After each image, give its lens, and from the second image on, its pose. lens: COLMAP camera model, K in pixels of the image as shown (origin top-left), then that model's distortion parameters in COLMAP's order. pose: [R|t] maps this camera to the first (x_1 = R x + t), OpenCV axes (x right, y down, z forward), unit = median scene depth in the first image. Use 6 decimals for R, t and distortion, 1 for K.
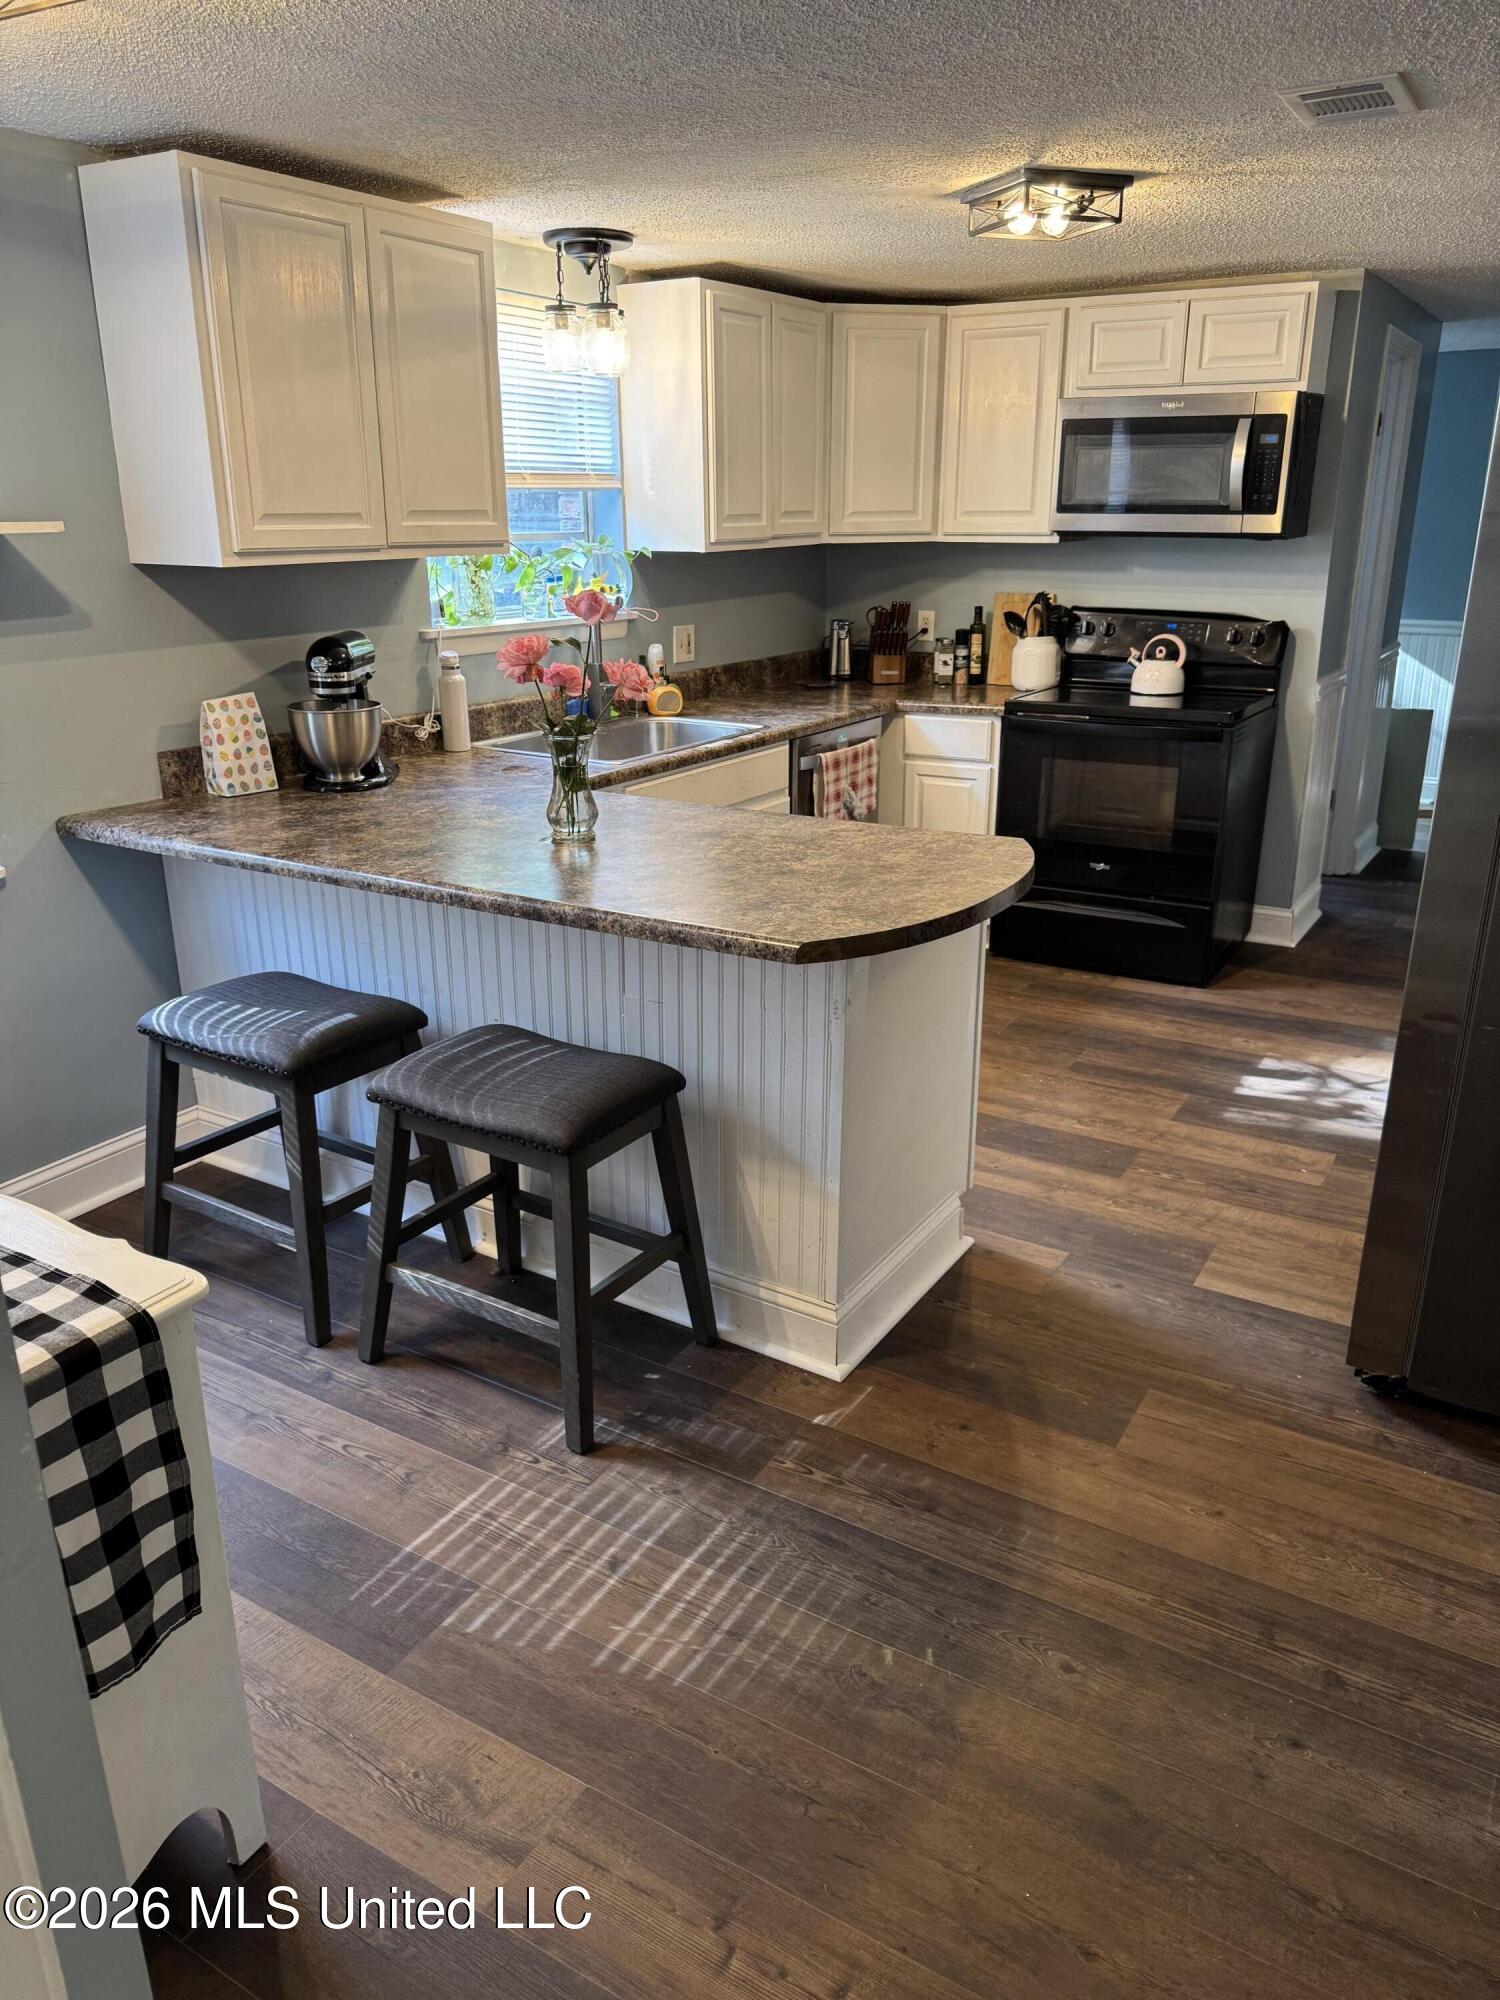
lens RADIAL K [[1403.9, 0, 745.5], [0, 1403.9, 1006.7], [0, 0, 1]] dist [0.065901, -0.080919]
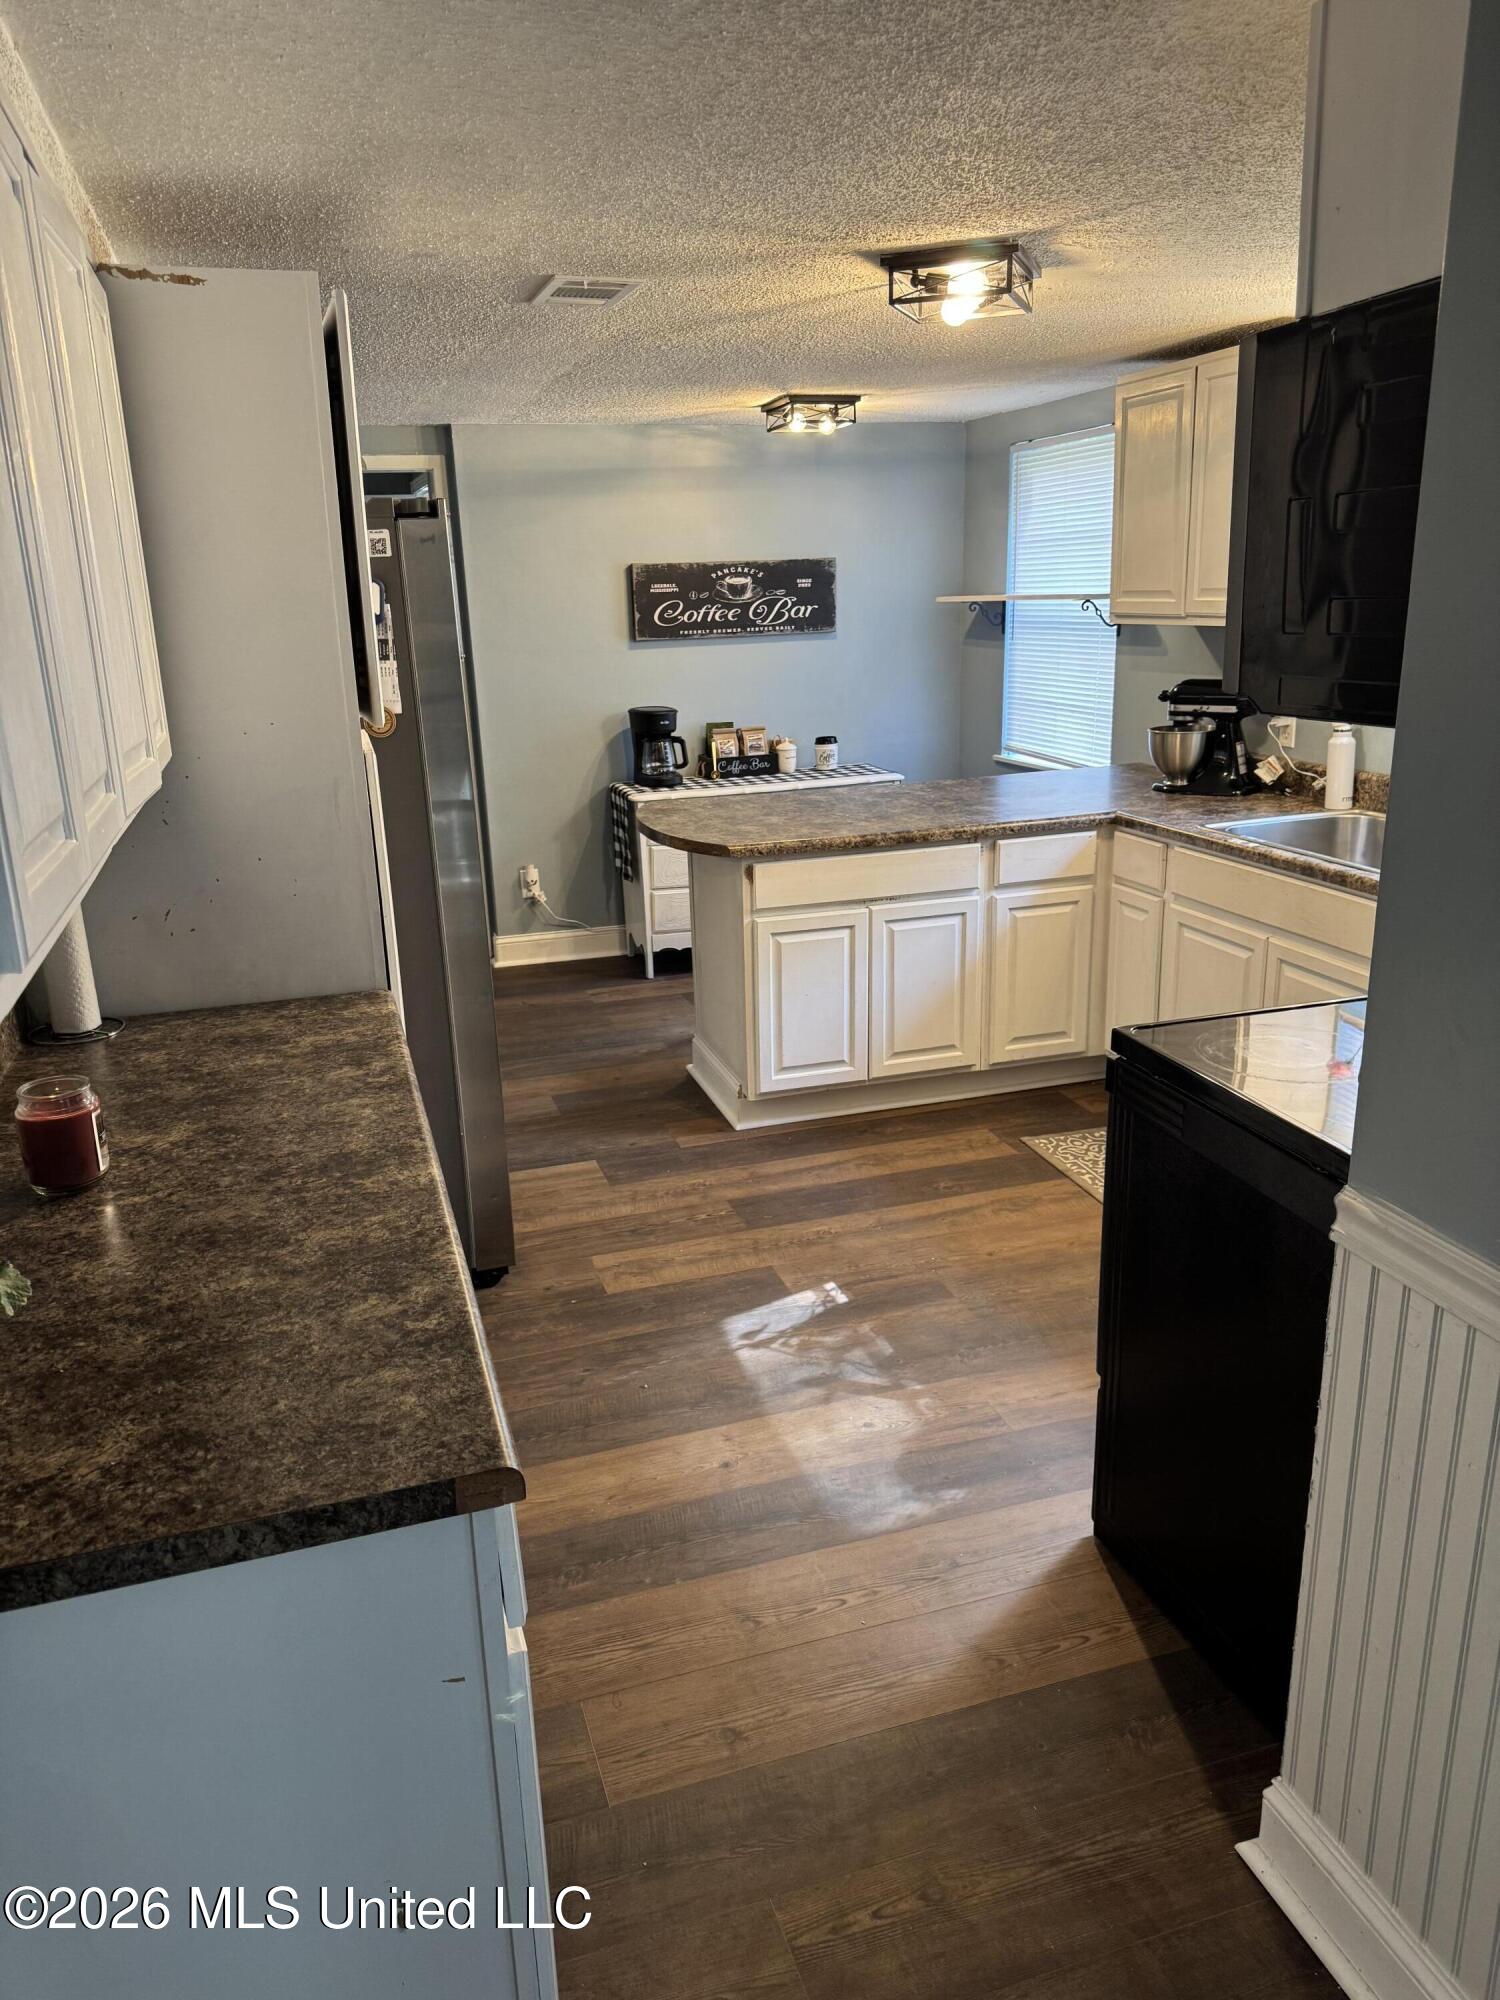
lens RADIAL K [[1403.9, 0, 737.2], [0, 1403.9, 1021.2], [0, 0, 1]] dist [0.065901, -0.080919]
pose [[-0.659348, 0.254168, -0.707572, 1.184181], [-0.211413, 0.840471, 0.498911, -0.654843], [0.721501, 0.478546, -0.500429, 1.743870]]
